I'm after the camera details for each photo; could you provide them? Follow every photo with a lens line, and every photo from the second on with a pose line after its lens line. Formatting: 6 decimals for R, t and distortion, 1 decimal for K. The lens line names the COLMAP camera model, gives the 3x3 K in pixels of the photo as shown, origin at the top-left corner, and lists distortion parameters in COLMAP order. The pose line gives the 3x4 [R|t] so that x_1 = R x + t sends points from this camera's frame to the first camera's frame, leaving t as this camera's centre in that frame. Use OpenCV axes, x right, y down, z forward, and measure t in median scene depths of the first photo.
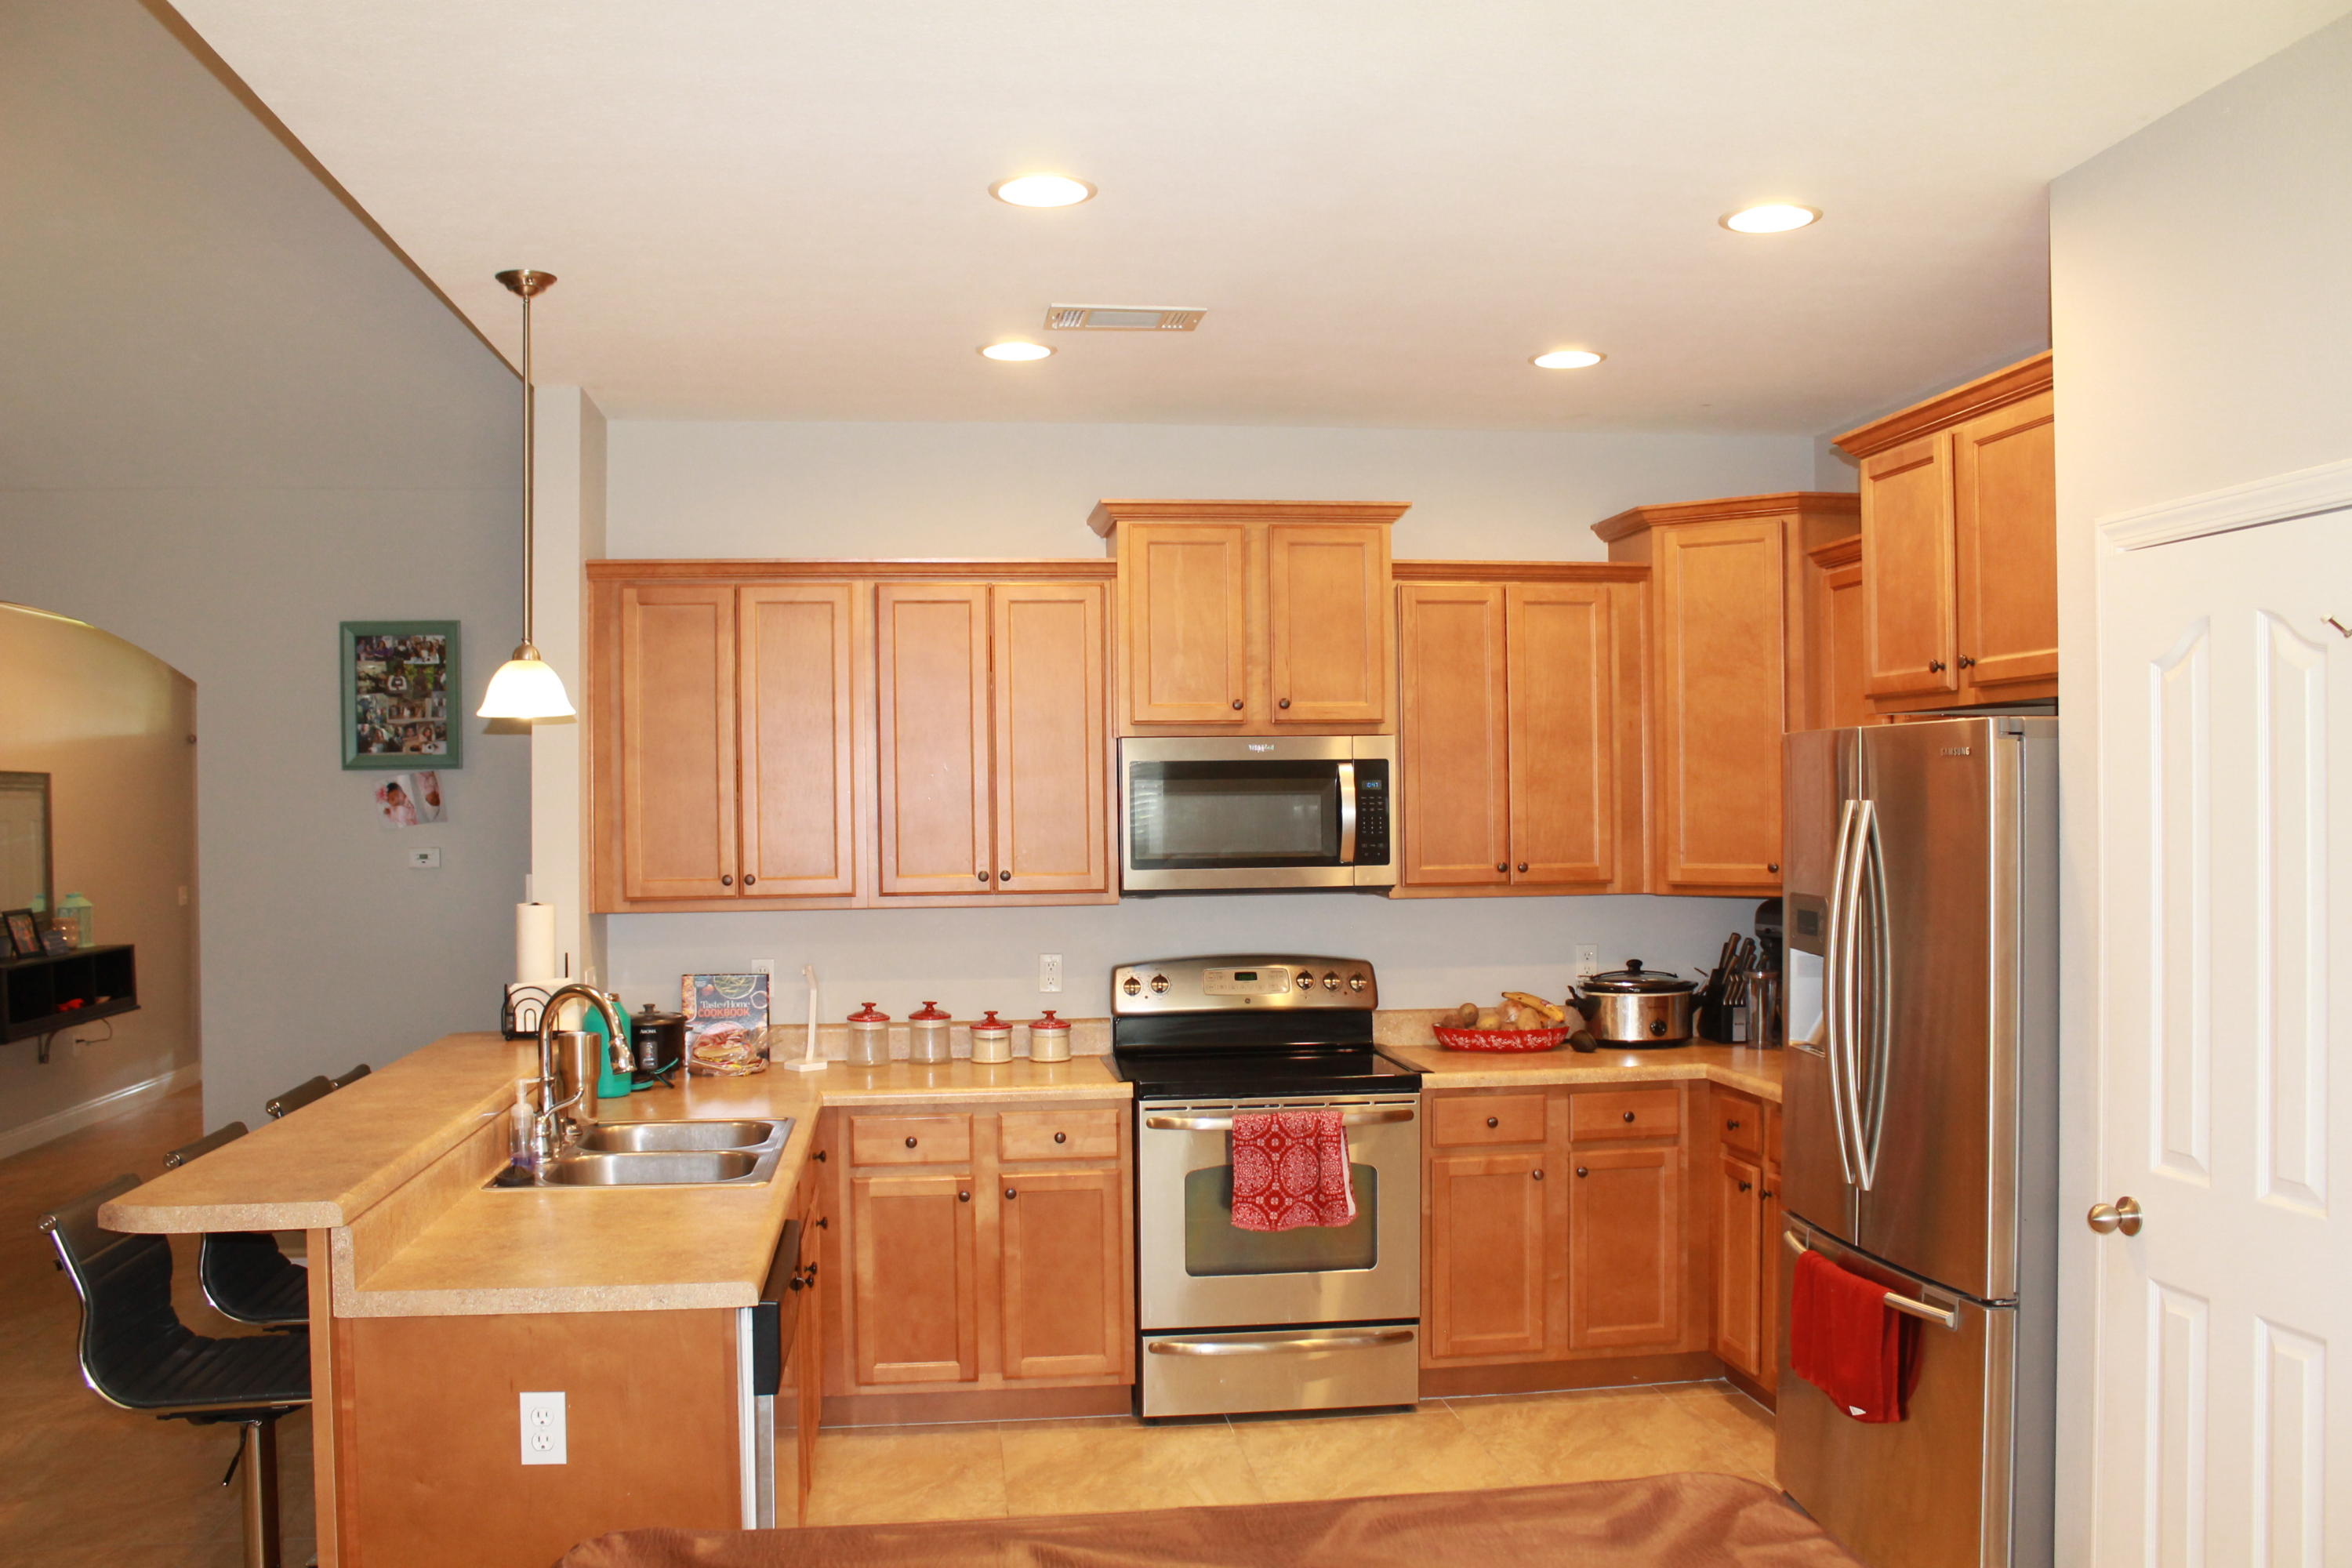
lens RADIAL K [[1974.7, 0, 1176.0], [0, 1974.7, 784.0], [0, 0, 1]] dist [-0.232678, 0.274851]
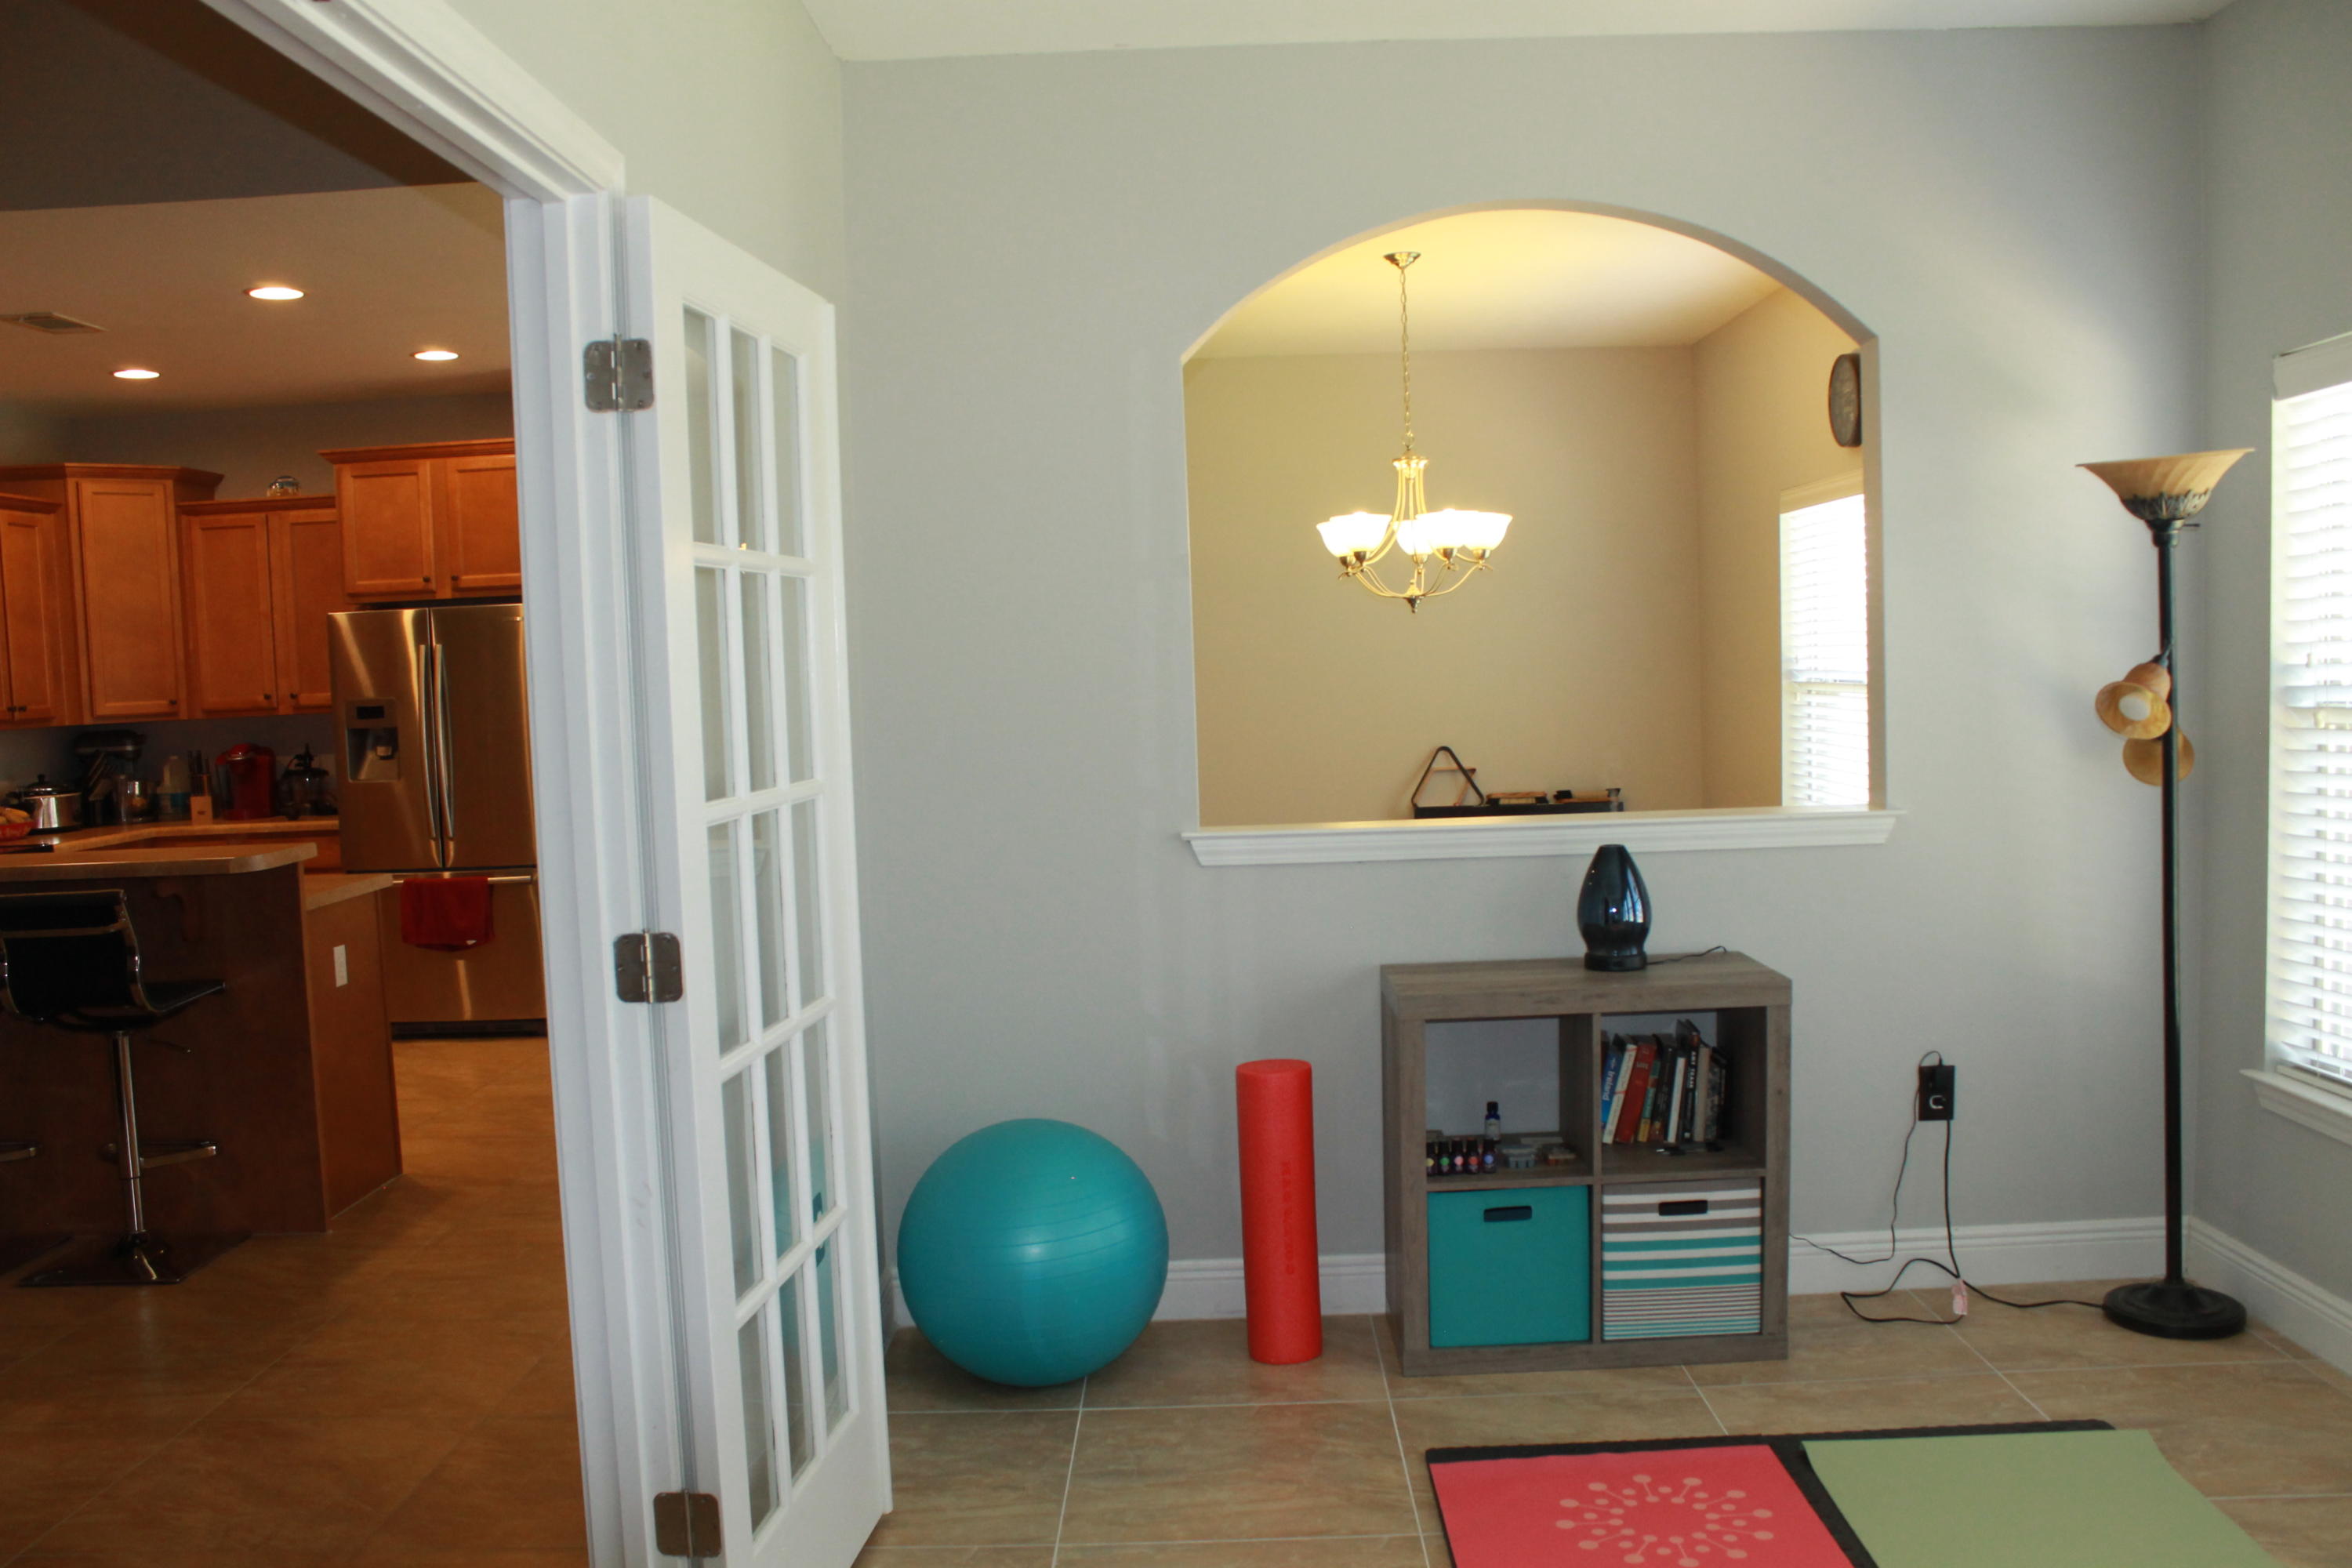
lens RADIAL K [[1974.7, 0, 1176.0], [0, 1974.7, 784.0], [0, 0, 1]] dist [-0.232678, 0.274851]
pose [[0.147233, -0.061065, 0.987215, -1.468651], [0.029358, 0.997922, 0.057349, 0.059661], [-0.988666, 0.020539, 0.148719, -0.063165]]
